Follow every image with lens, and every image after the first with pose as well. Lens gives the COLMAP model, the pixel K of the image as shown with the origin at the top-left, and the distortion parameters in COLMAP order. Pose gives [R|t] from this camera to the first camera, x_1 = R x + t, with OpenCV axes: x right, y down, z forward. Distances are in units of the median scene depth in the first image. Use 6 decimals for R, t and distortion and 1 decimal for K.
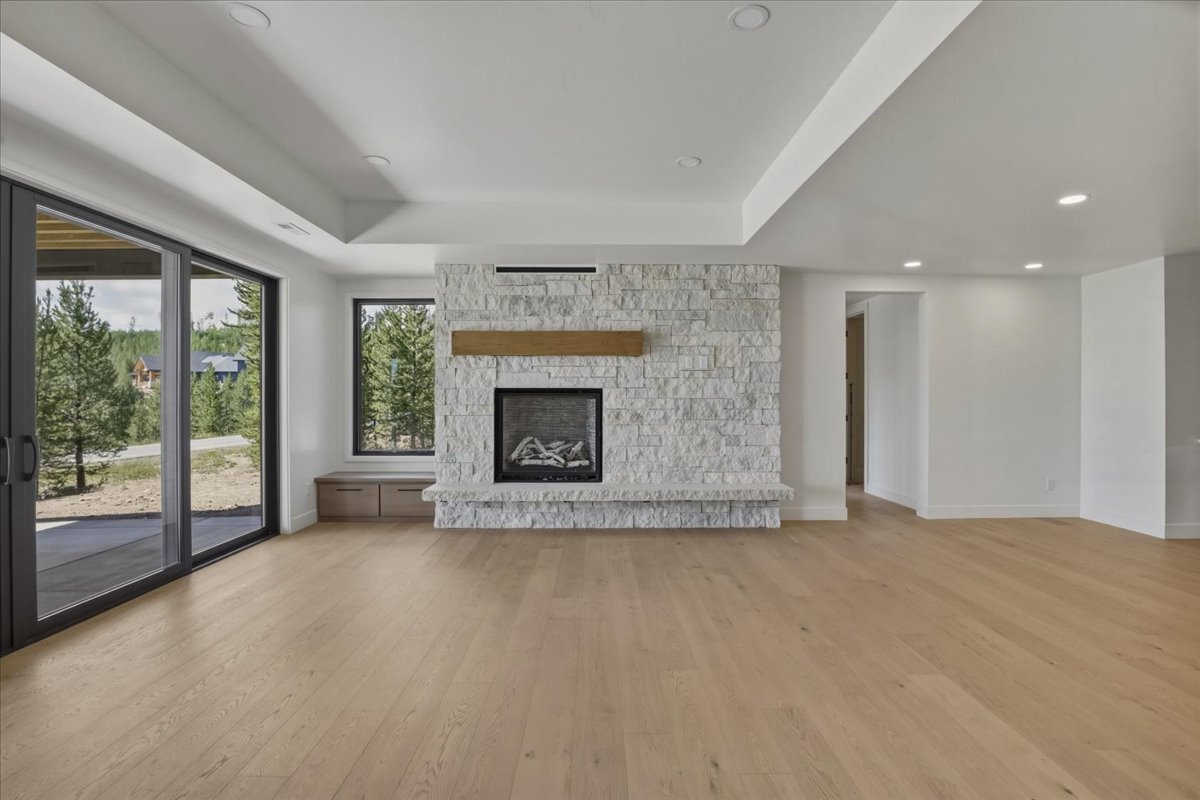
lens RADIAL K [[566.1, 0, 597.5], [0, 566.1, 393.2], [0, 0, 1]] dist [-0.021564, -0.000173]
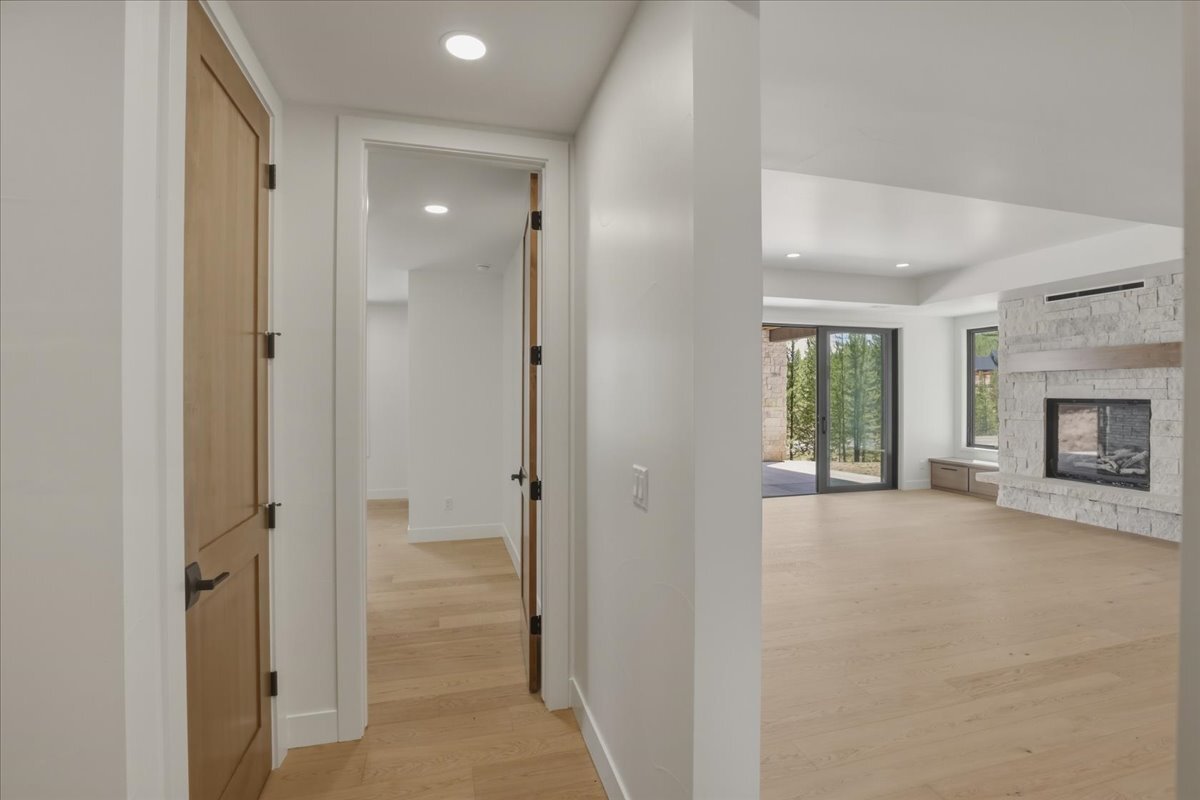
lens RADIAL K [[566.1, 0, 600.4], [0, 566.1, 395.6], [0, 0, 1]] dist [-0.021564, -0.000173]
pose [[0.265251, 0.004089, -0.964171, 0.710405], [0.000702, 0.999990, 0.004434, -0.020739], [0.964179, -0.001852, 0.265246, -0.222931]]
